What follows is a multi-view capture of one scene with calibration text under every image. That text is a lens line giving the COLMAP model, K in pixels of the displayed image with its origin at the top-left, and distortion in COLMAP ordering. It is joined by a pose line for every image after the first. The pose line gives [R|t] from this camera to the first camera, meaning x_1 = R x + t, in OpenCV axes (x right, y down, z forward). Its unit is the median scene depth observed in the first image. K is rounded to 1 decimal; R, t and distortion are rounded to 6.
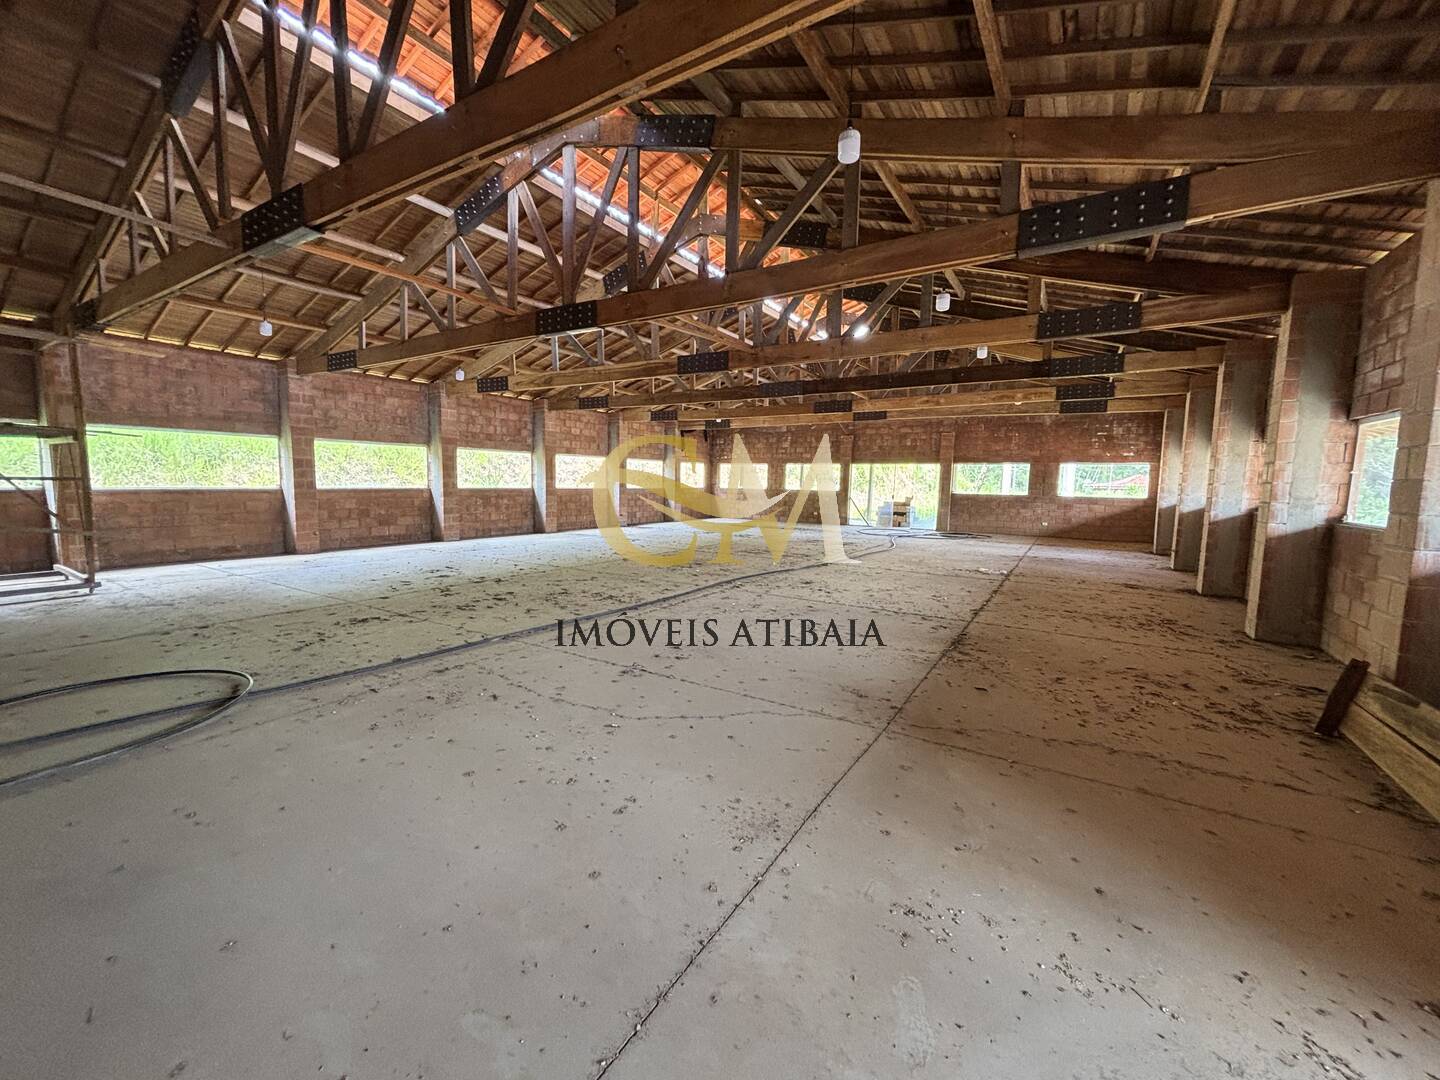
lens RADIAL K [[578.7, 0, 723.8], [0, 578.7, 542.9], [0, 0, 1]] dist [0.001243, 0.000015]
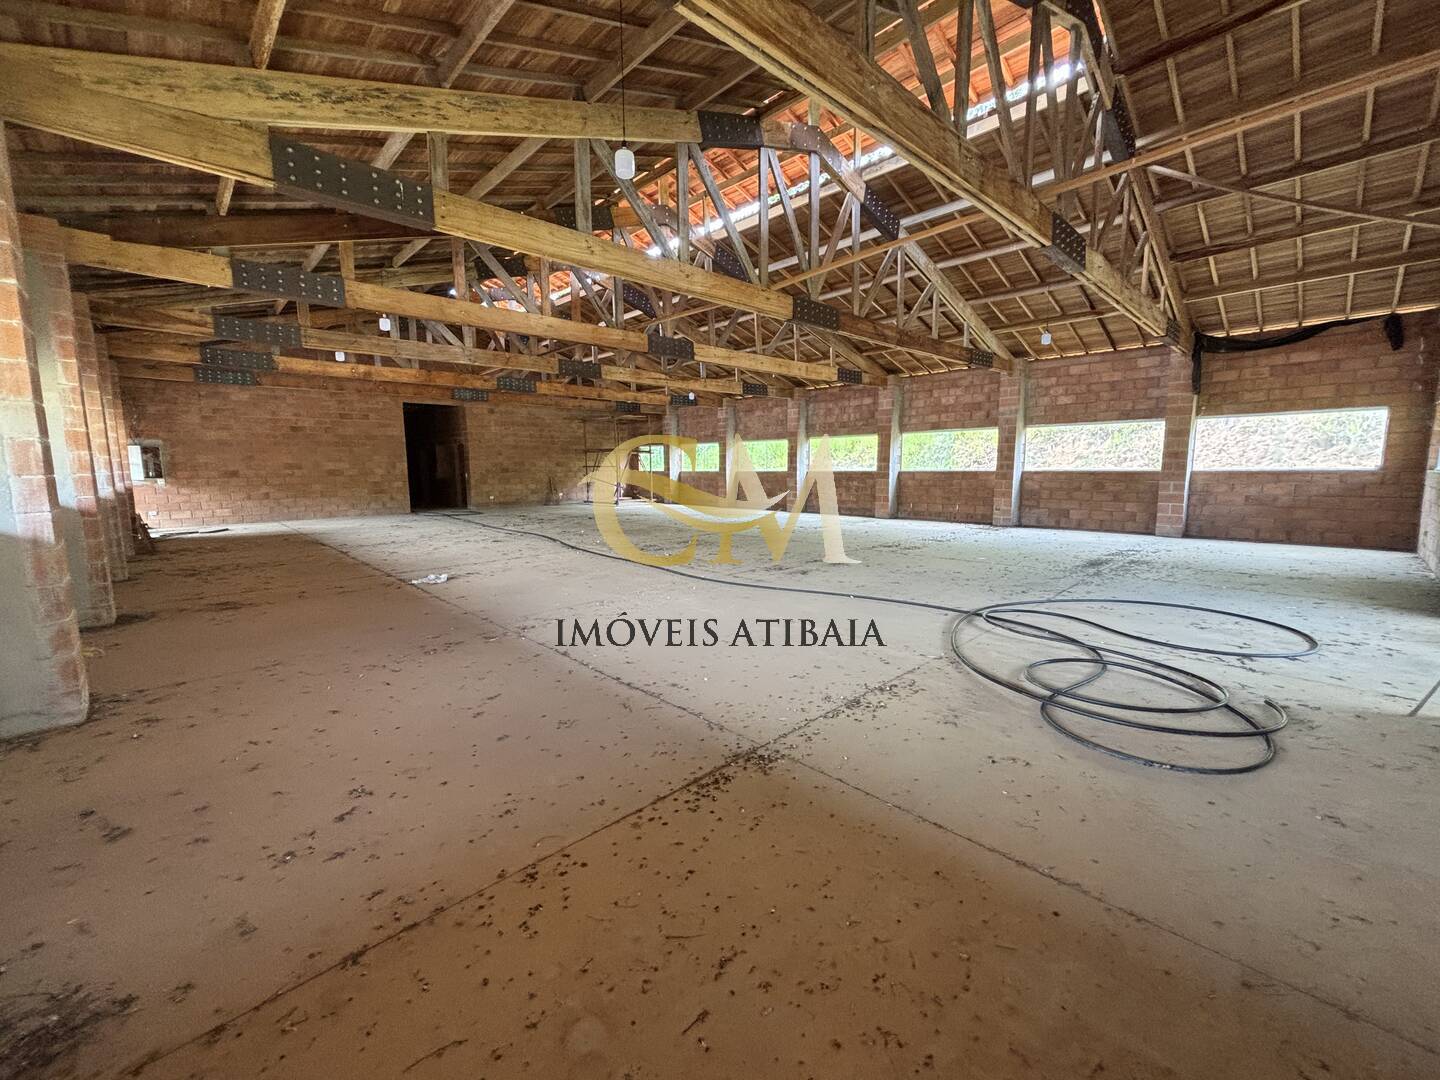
lens RADIAL K [[578.7, 0, 725.1], [0, 578.7, 538.5], [0, 0, 1]] dist [0.001243, 0.000015]
pose [[-0.255886, 0.113338, -0.960040, 0.640943], [-0.089343, 0.986080, 0.140226, -0.089377], [0.962570, 0.121654, -0.242198, 0.933156]]
